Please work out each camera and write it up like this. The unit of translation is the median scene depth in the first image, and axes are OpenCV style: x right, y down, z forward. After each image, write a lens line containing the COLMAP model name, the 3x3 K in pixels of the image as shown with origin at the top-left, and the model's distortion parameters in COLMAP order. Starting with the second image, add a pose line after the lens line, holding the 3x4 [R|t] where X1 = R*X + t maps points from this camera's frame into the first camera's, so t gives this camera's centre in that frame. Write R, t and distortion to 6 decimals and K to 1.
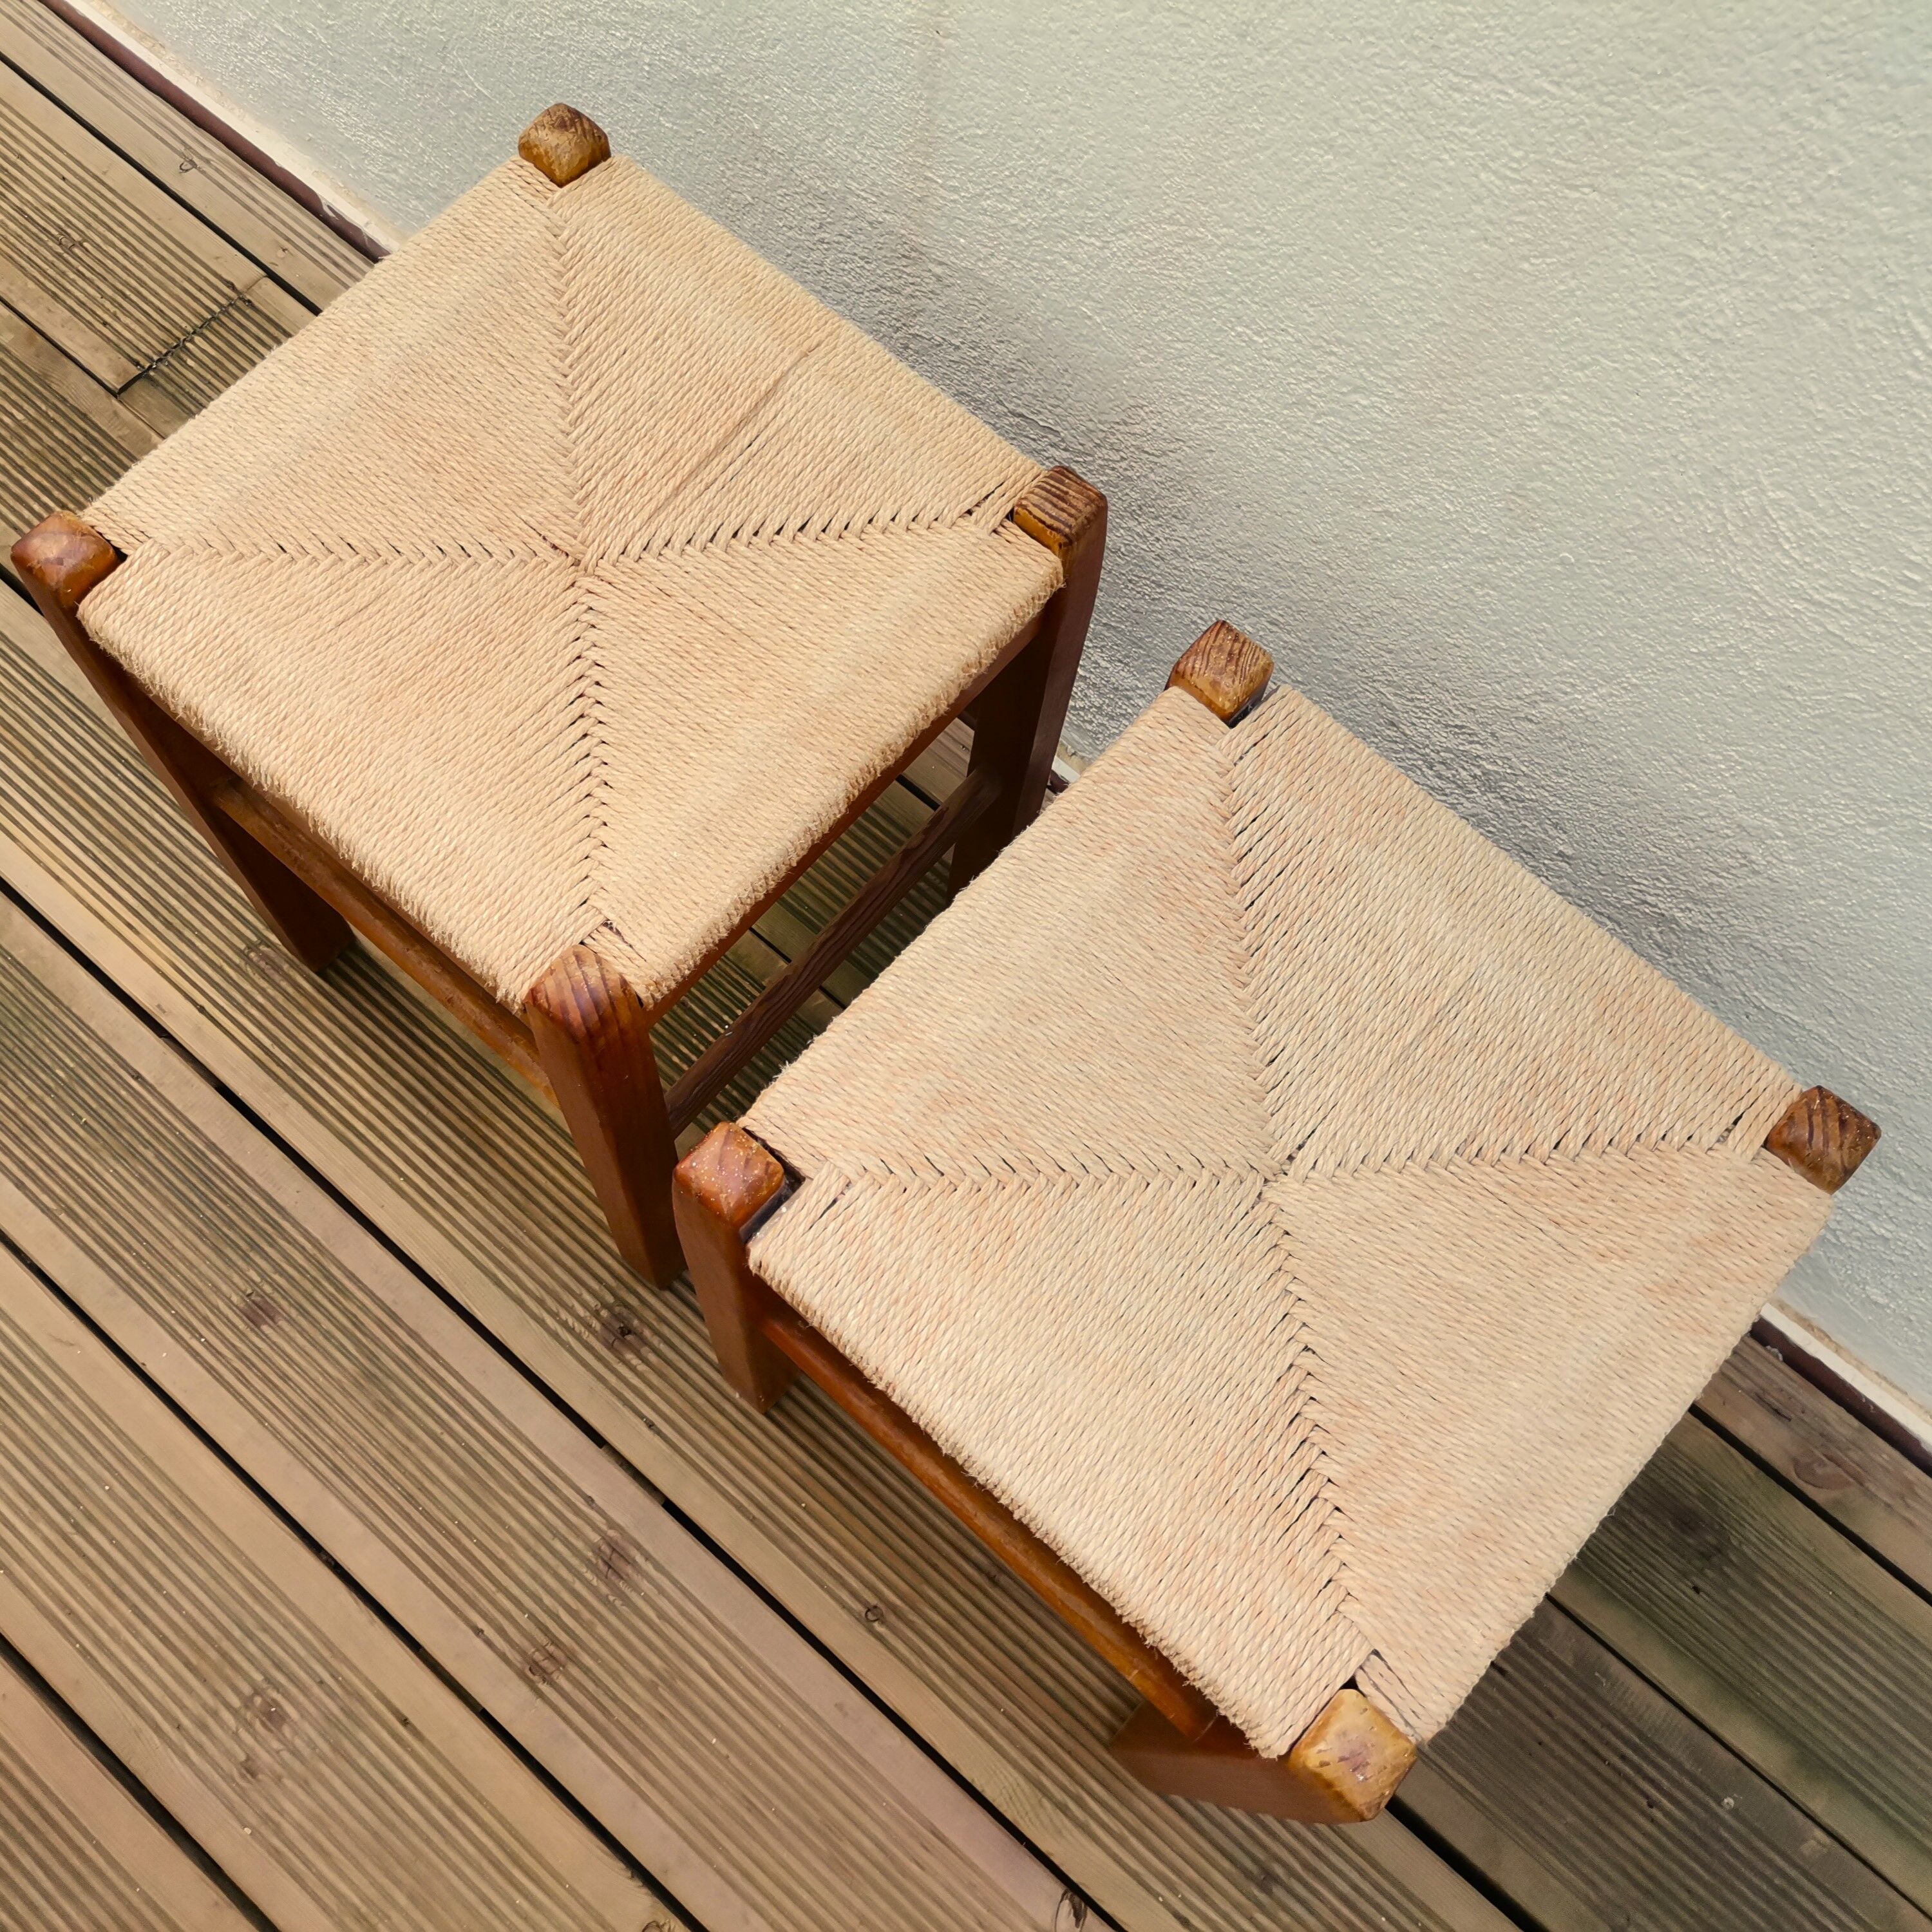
lens RADIAL K [[1874.7, 0, 817.2], [0, 1874.7, 966.2], [0, 0, 1]] dist [0.023665, -0.011443]
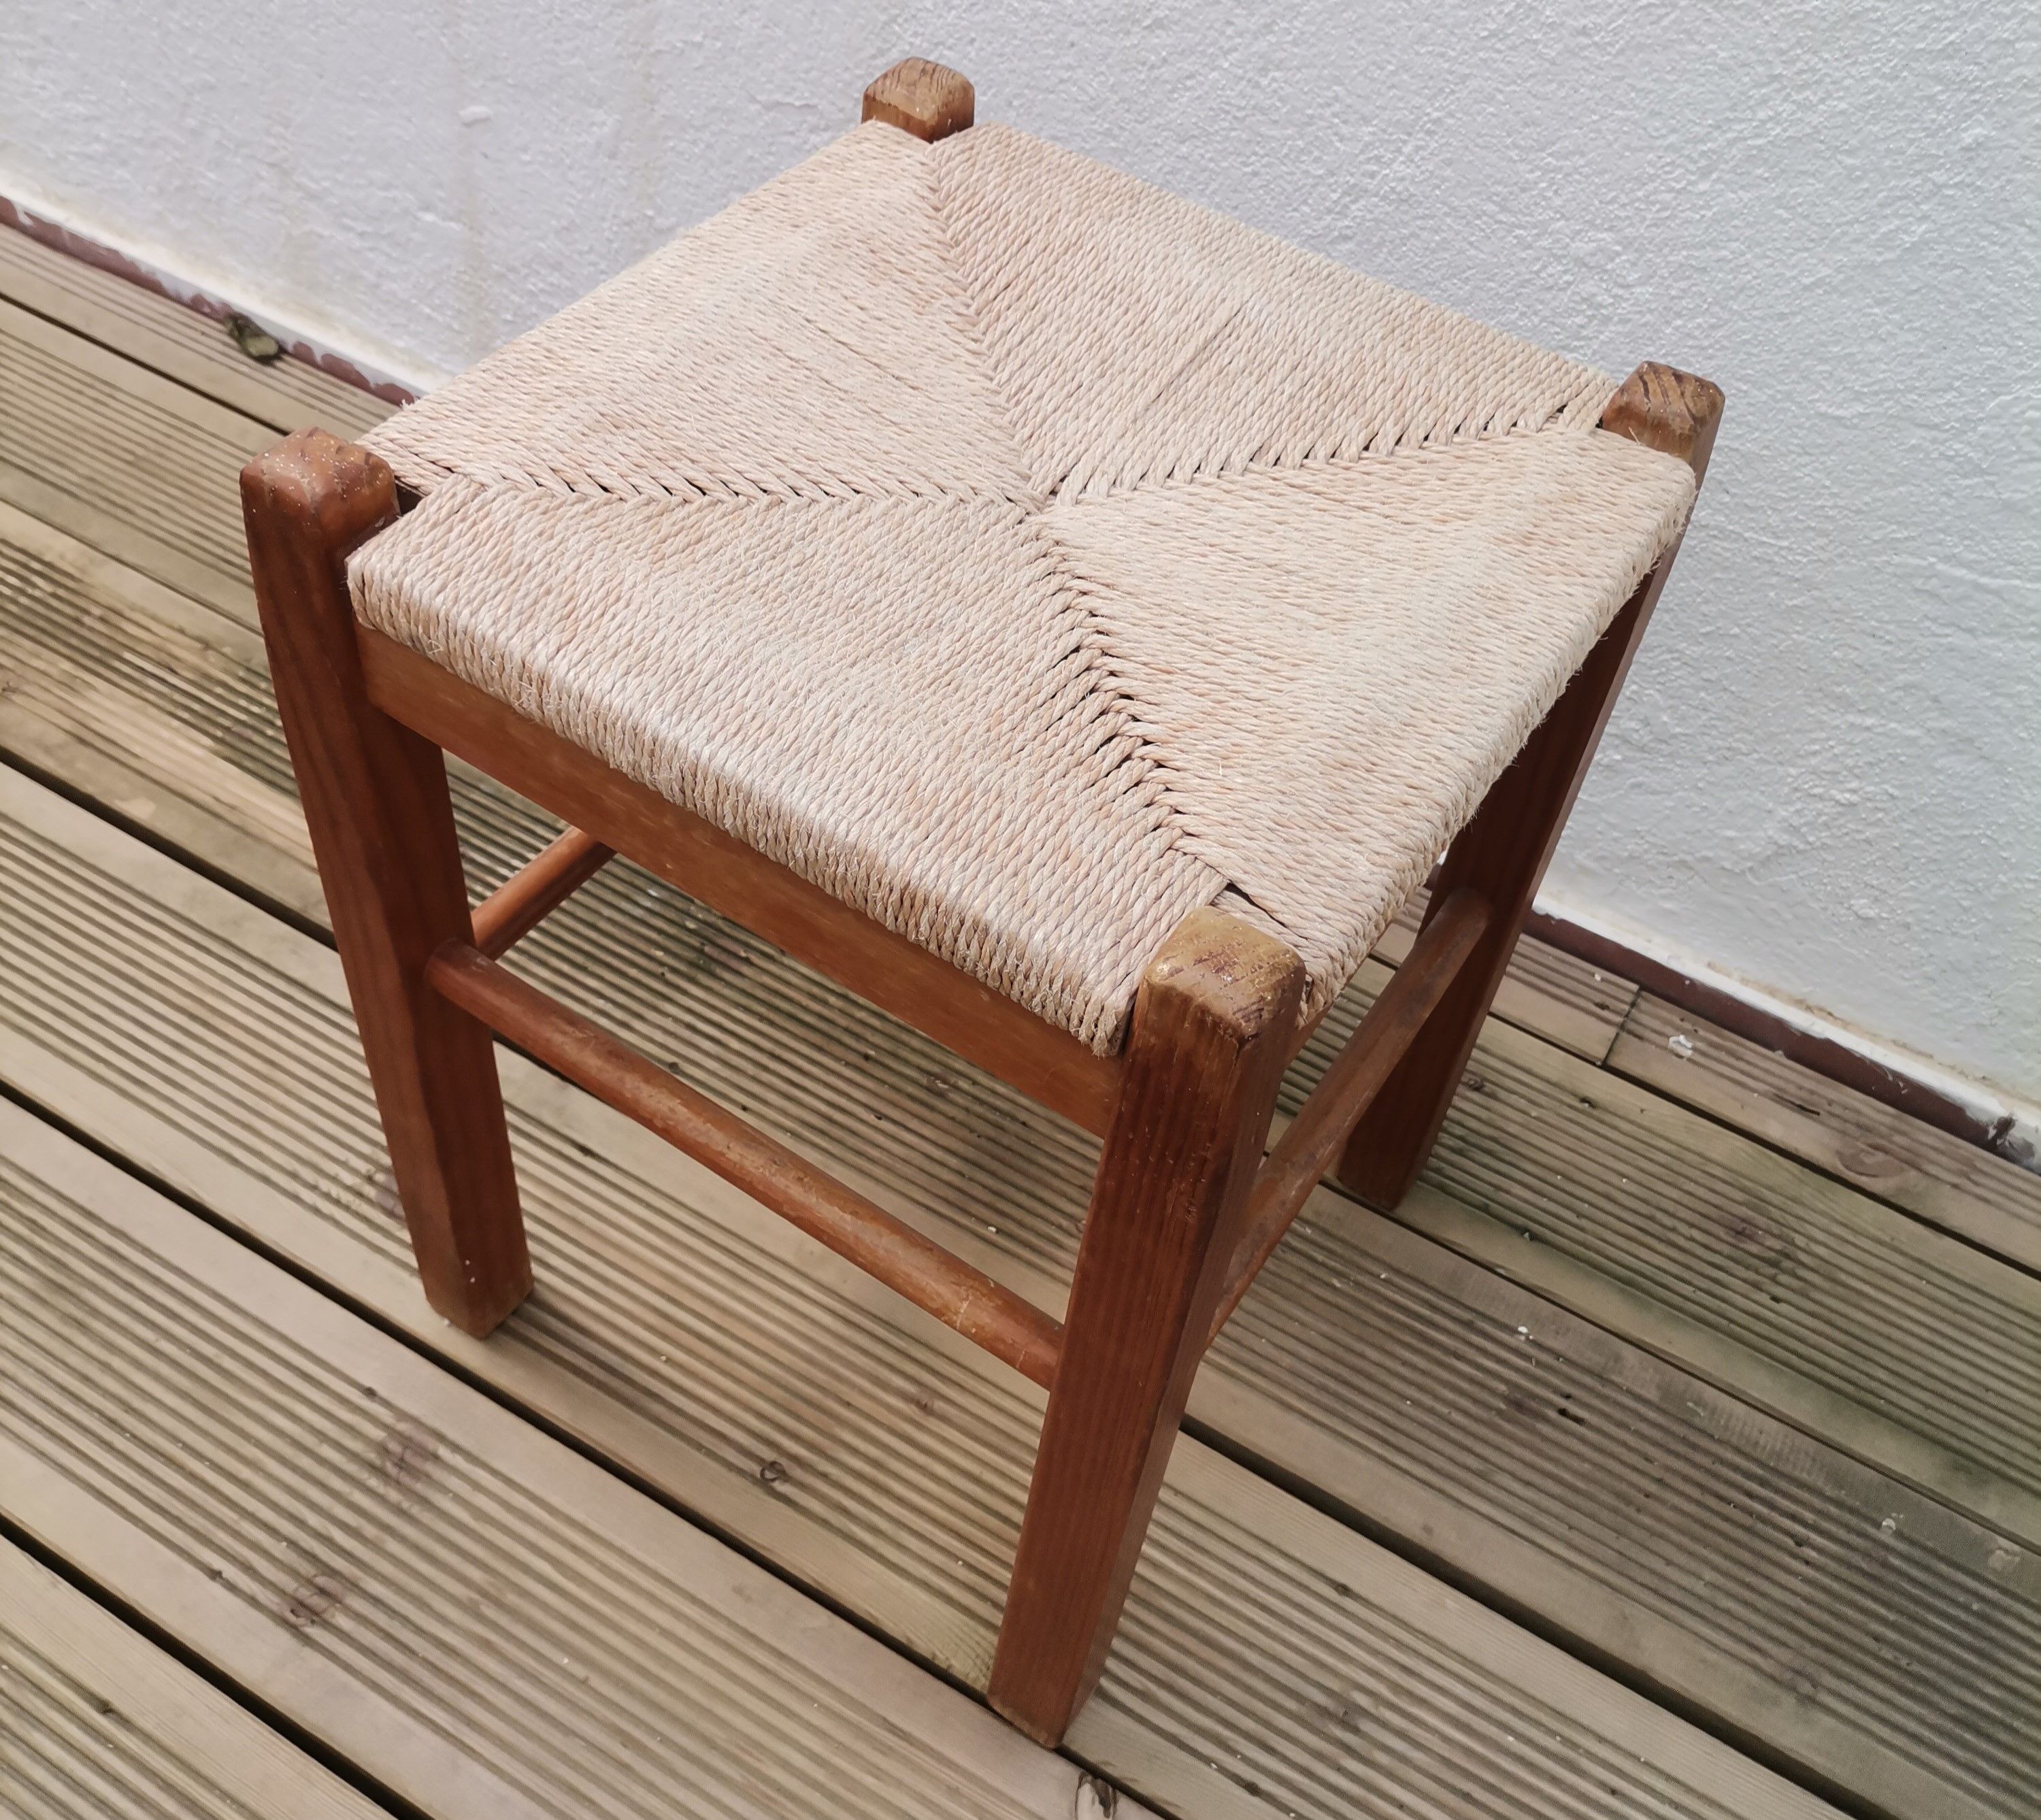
lens RADIAL K [[2019.3, 0, 938.6], [0, 2019.3, 794.3], [0, 0, 1]] dist [0.024912, -0.023701]
pose [[0.981372, -0.093174, 0.168012, -0.014852], [0.146487, 0.928726, -0.340602, 0.382531], [-0.124302, 0.358869, 0.925074, 0.161672]]
